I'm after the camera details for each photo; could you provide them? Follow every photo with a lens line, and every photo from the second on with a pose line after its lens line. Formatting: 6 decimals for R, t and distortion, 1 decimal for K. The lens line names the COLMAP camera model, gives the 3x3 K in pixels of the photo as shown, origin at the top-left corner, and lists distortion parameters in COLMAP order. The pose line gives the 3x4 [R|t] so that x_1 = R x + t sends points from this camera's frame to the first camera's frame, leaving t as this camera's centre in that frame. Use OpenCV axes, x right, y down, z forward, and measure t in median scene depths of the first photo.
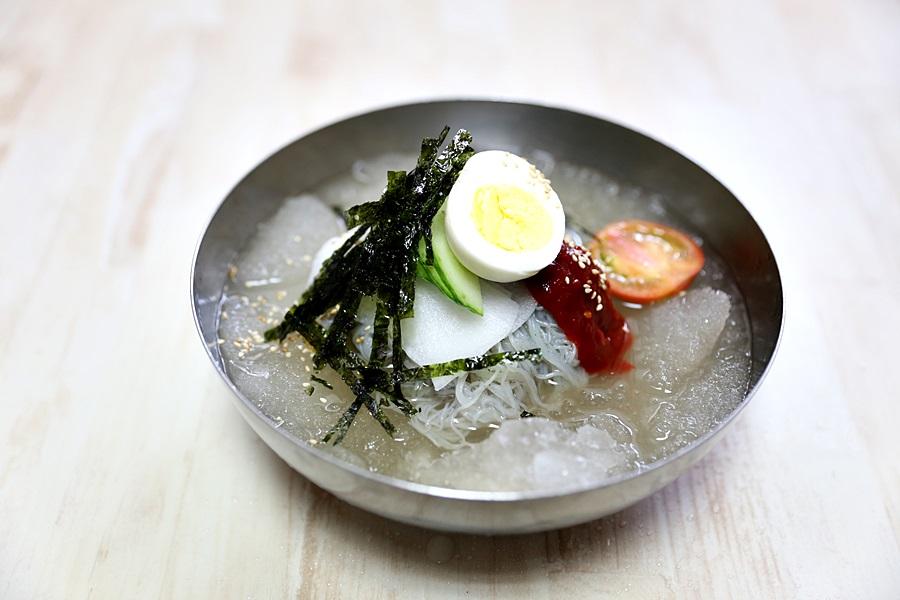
lens RADIAL K [[1056.8, 0, 431.1], [0, 1056.8, 291.9], [0, 0, 1]] dist [-0.000142, 0.000000]
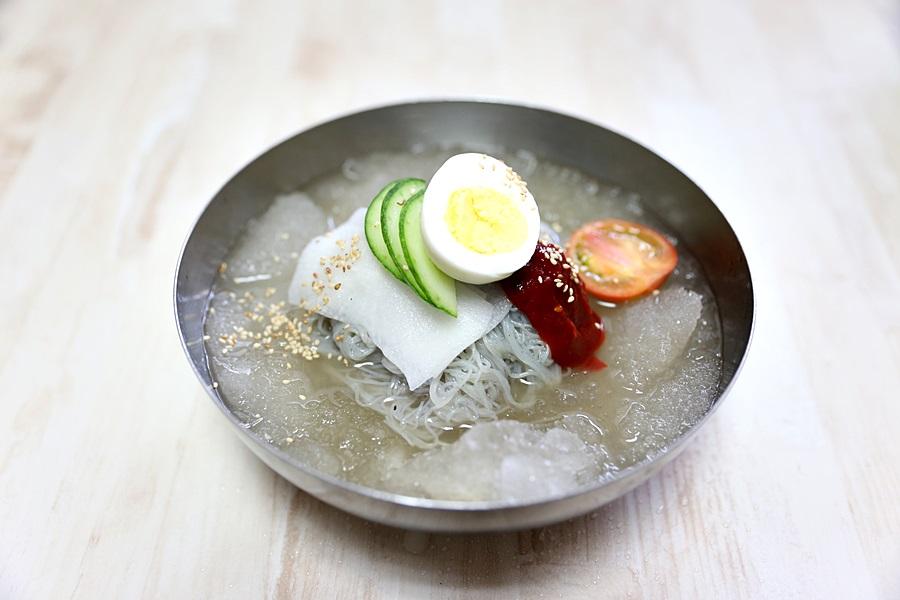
lens RADIAL K [[890.1, 0, 444.9], [0, 890.1, 296.8], [0, 0, 1]] dist [-0.013969, 0.000000]
pose [[0.999863, 0.006721, -0.015153, 0.047528], [-0.006004, 0.998883, 0.046862, -0.035108], [0.015451, -0.046764, 0.998786, 0.137947]]
